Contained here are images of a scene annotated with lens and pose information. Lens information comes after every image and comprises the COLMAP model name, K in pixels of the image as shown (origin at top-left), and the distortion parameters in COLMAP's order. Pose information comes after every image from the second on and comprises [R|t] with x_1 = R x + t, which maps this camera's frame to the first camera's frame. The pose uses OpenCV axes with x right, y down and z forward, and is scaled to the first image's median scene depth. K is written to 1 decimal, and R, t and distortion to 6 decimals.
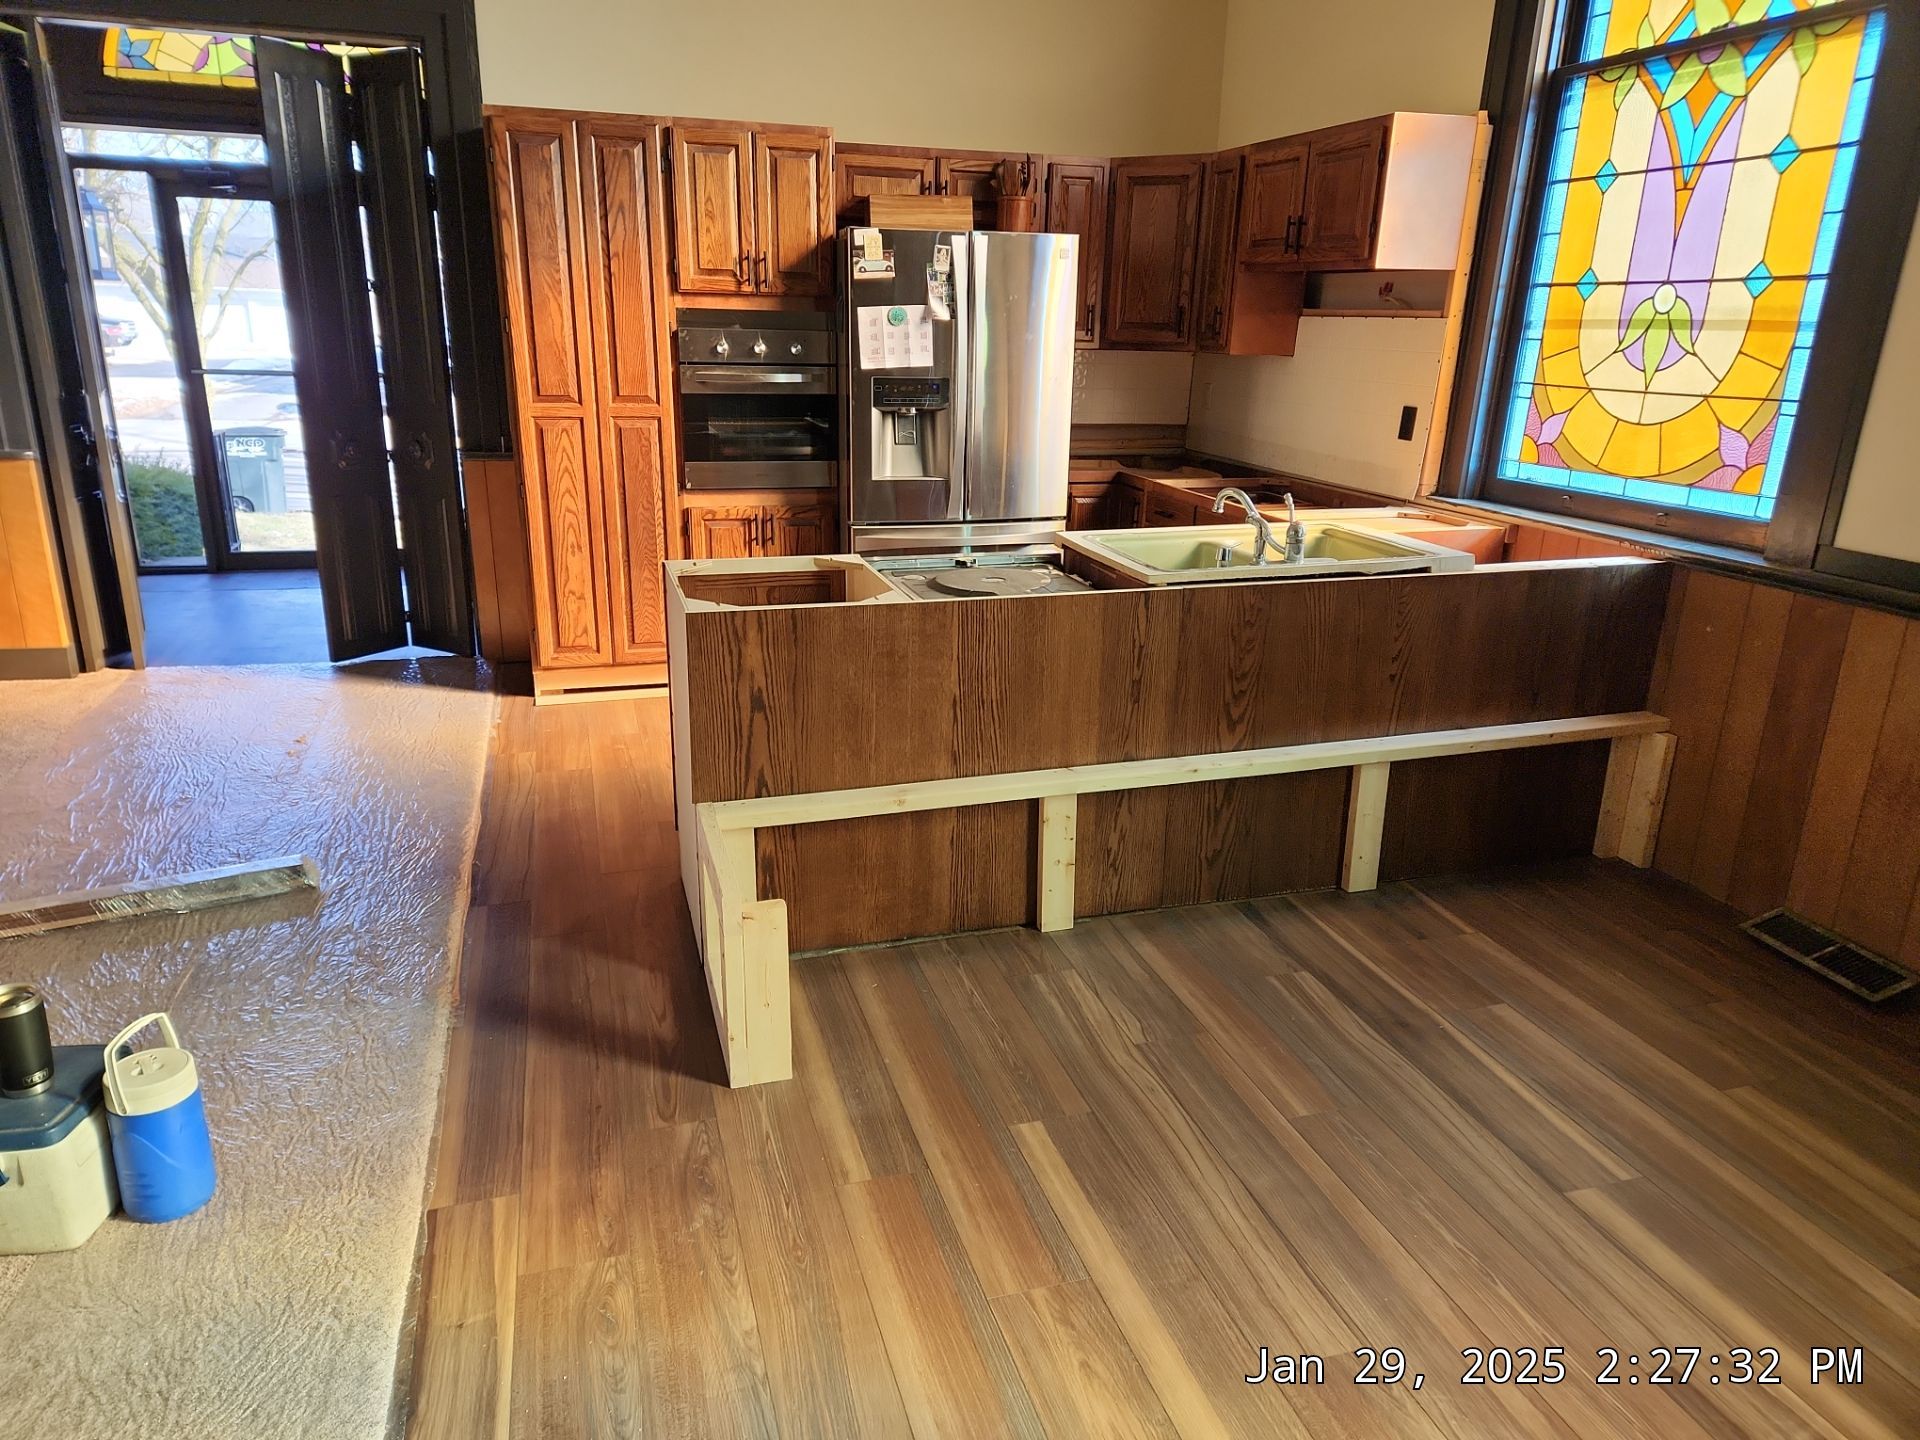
lens RADIAL K [[1270.5, 0, 953.2], [0, 1270.5, 720.6], [0, 0, 1]] dist [0.081155, -0.060261]
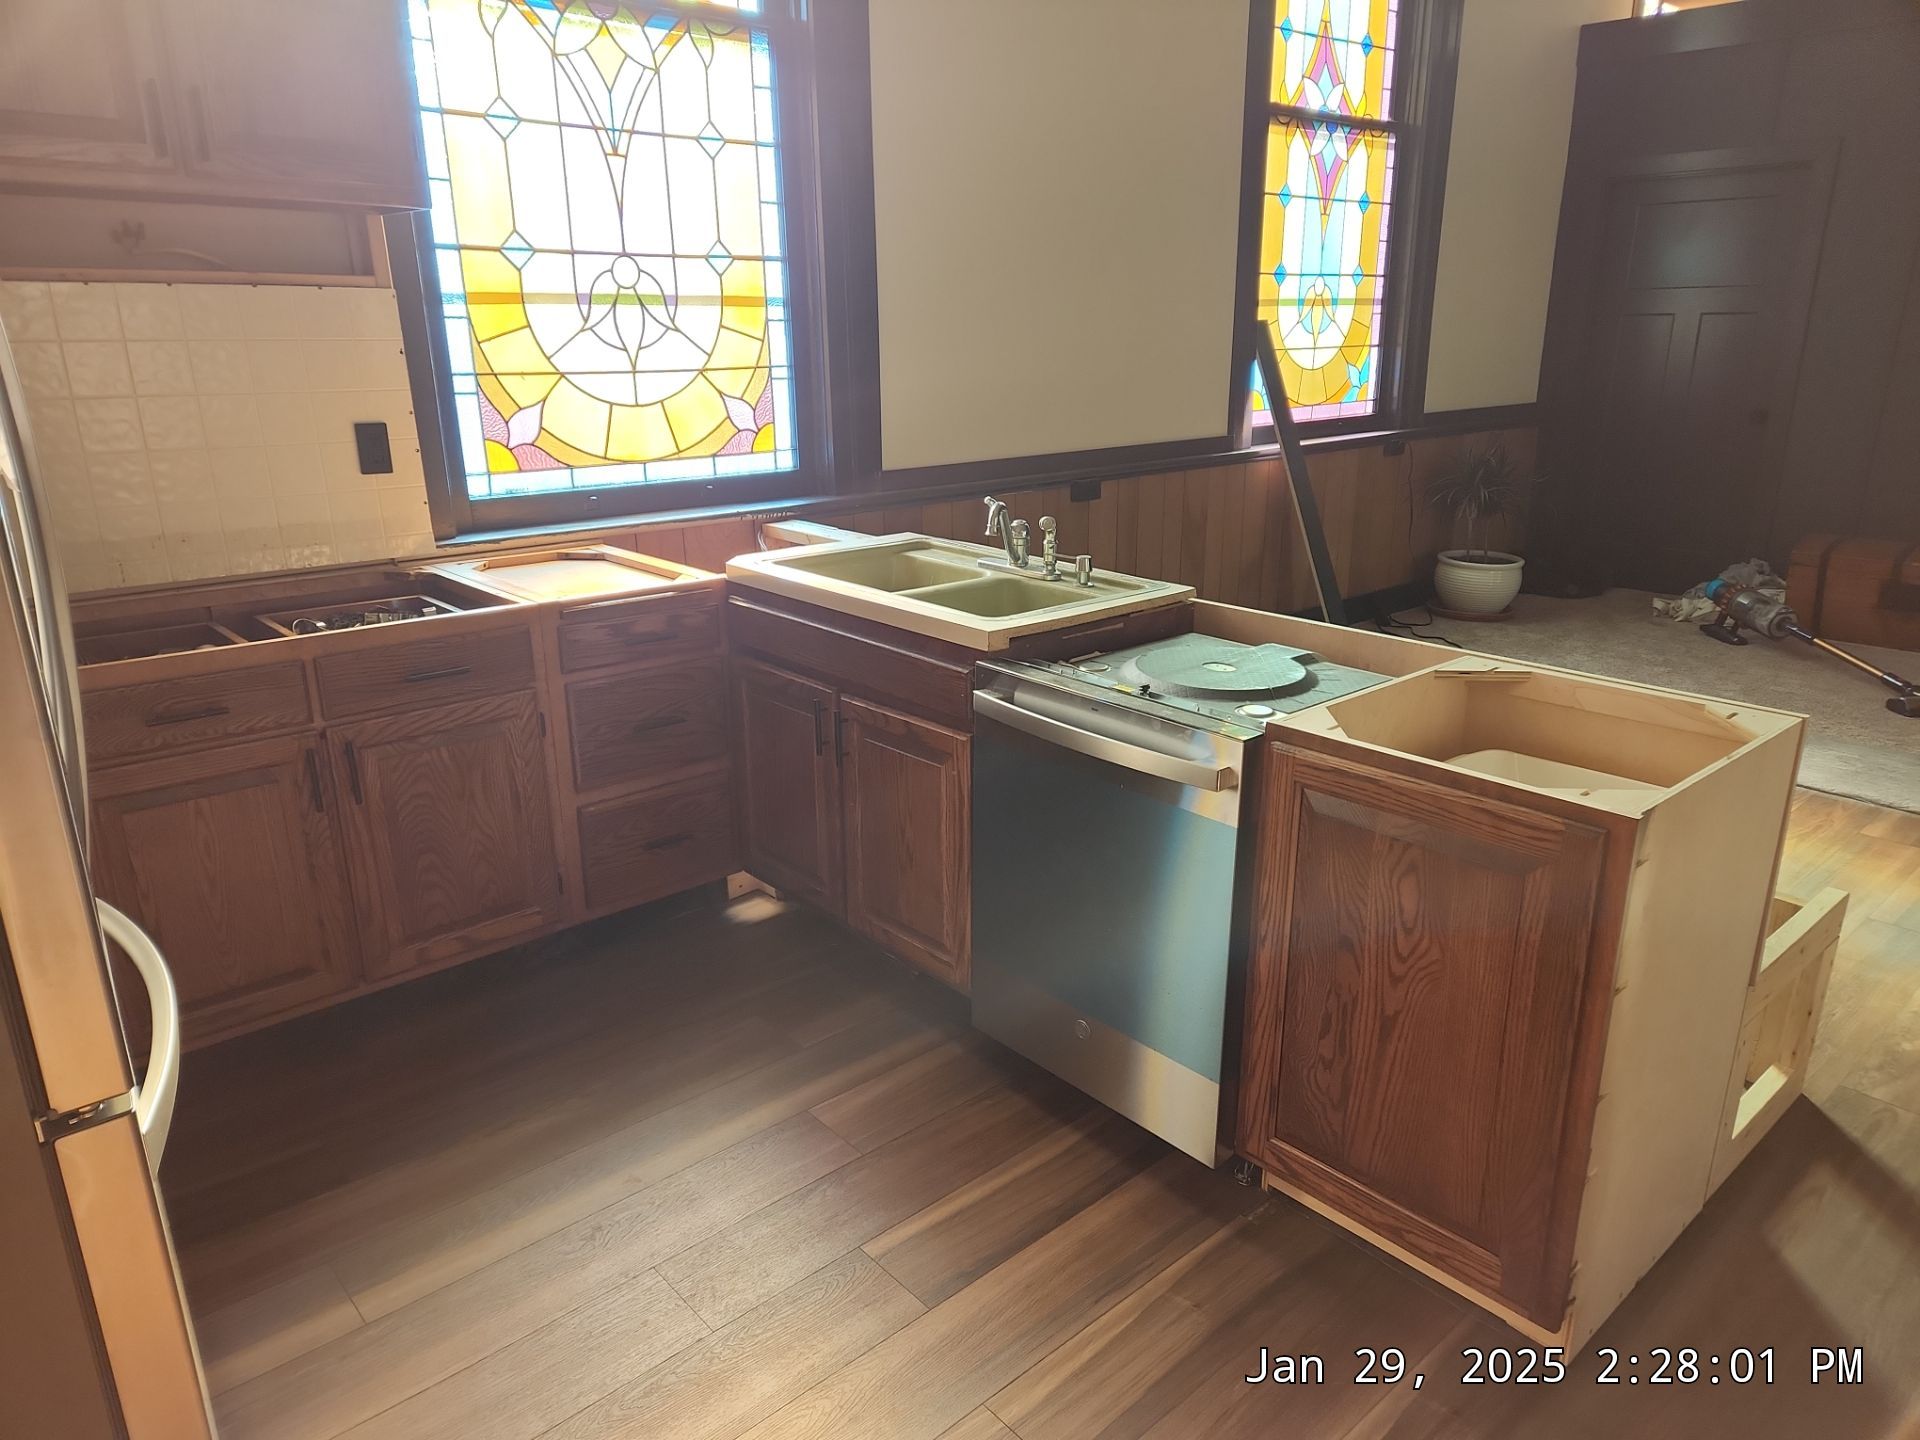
lens RADIAL K [[1270.5, 0, 957.2], [0, 1270.5, 726.7], [0, 0, 1]] dist [0.081155, -0.060261]
pose [[-0.427090, -0.293600, 0.855215, -0.421200], [0.267573, 0.862418, 0.429697, -0.345604], [-0.863712, 0.412352, -0.289771, 1.098497]]
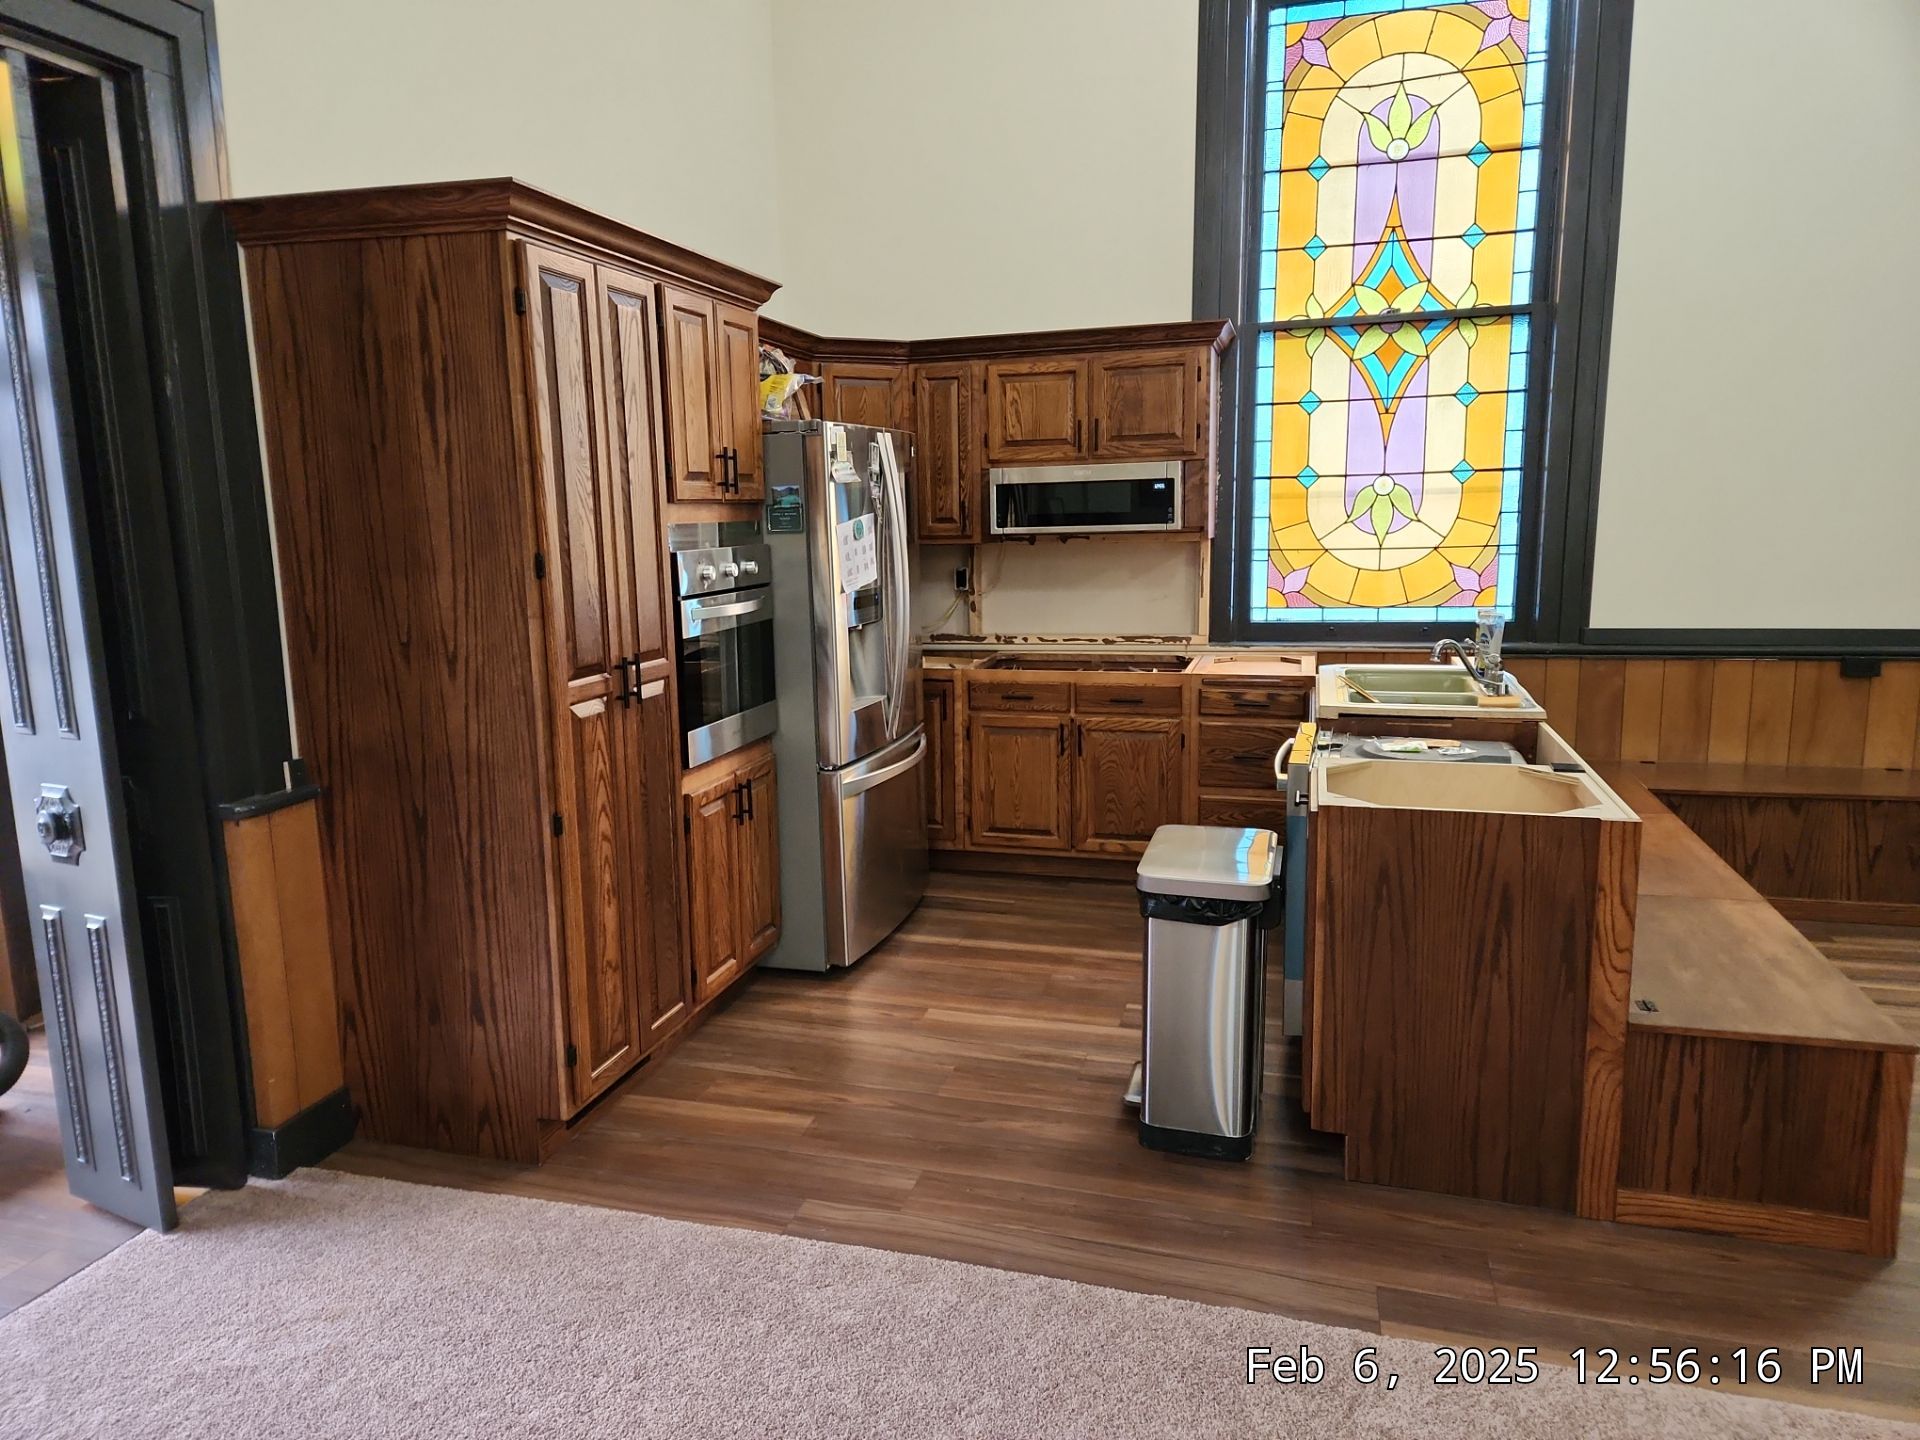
lens RADIAL K [[1270.5, 0, 948.8], [0, 1270.5, 720.1], [0, 0, 1]] dist [0.081155, -0.060261]
pose [[0.536087, -0.172803, 0.826287, -0.857895], [0.284833, 0.958450, 0.015646, -0.214523], [-0.794658, 0.226966, 0.563032, 0.584947]]
